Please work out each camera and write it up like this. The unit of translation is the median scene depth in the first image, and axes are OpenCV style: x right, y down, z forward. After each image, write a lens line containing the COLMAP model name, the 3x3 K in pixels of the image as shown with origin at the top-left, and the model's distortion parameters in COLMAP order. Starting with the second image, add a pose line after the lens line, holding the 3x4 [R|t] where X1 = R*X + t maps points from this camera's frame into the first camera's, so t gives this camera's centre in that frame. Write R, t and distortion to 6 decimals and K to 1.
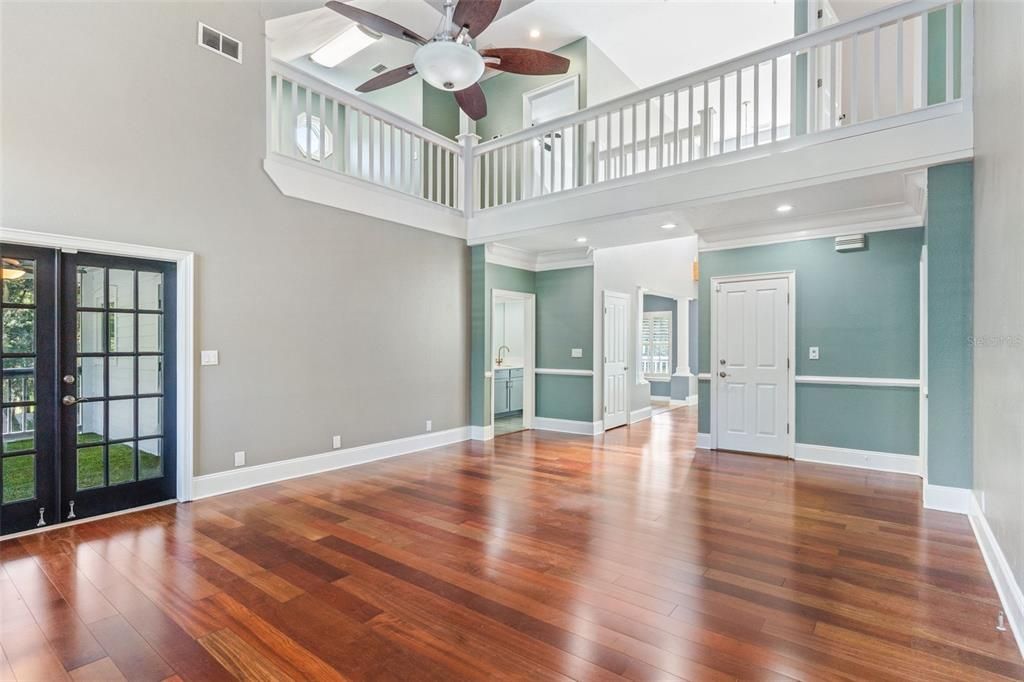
lens RADIAL K [[493.4, 0, 510.2], [0, 493.4, 341.6], [0, 0, 1]] dist [-0.000190, 0.000277]
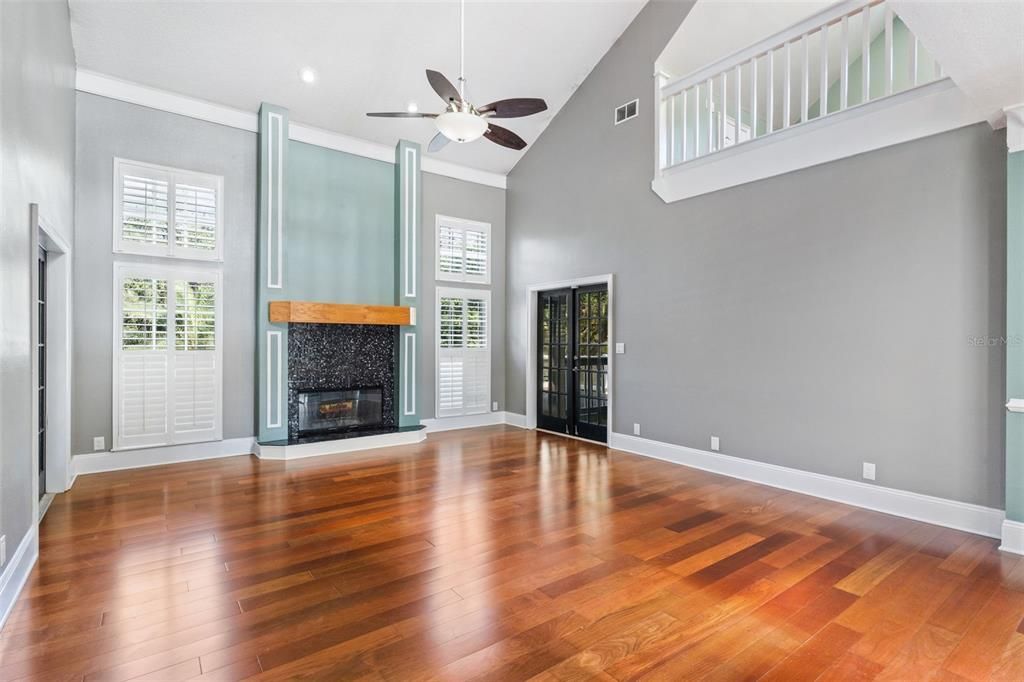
lens RADIAL K [[493.4, 0, 510.2], [0, 493.4, 341.6], [0, 0, 1]] dist [-0.000190, 0.000277]
pose [[-0.263826, -0.002585, -0.964567, 0.799116], [-0.000921, 0.999997, -0.002428, 0.018027], [0.964570, 0.000248, -0.263828, 1.081954]]
